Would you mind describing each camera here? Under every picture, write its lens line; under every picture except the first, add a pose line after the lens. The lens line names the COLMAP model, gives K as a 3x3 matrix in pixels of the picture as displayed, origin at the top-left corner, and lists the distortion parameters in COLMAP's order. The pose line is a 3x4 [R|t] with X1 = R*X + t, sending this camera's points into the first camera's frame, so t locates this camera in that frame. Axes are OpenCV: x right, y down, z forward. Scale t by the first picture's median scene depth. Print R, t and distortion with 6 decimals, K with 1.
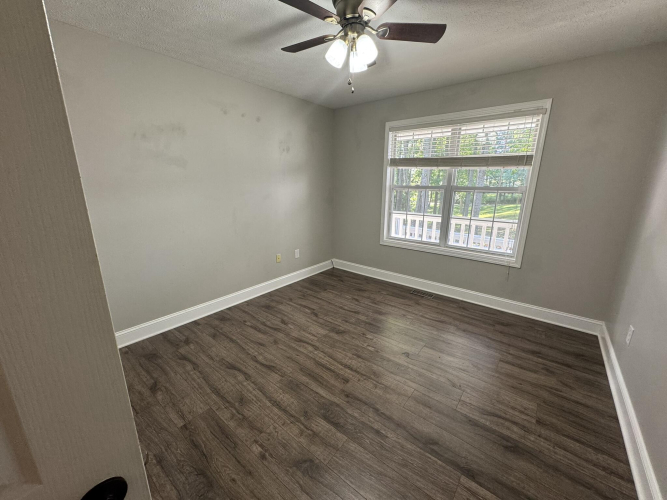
lens RADIAL K [[266.0, 0, 336.7], [0, 266.0, 249.9], [0, 0, 1]] dist [-0.002758, 0.000996]
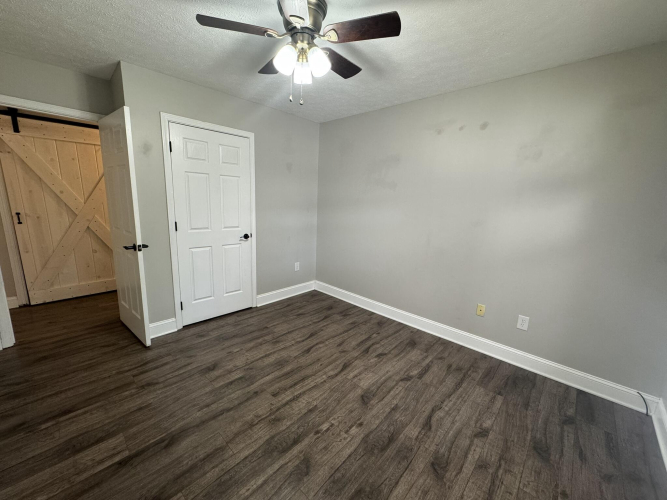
lens RADIAL K [[266.0, 0, 327.6], [0, 266.0, 249.8], [0, 0, 1]] dist [-0.002758, 0.000996]
pose [[-0.090909, 0.182250, -0.979041, 0.681219], [-0.281412, 0.938342, 0.200804, -0.206093], [0.955271, 0.293768, -0.034017, 0.812832]]
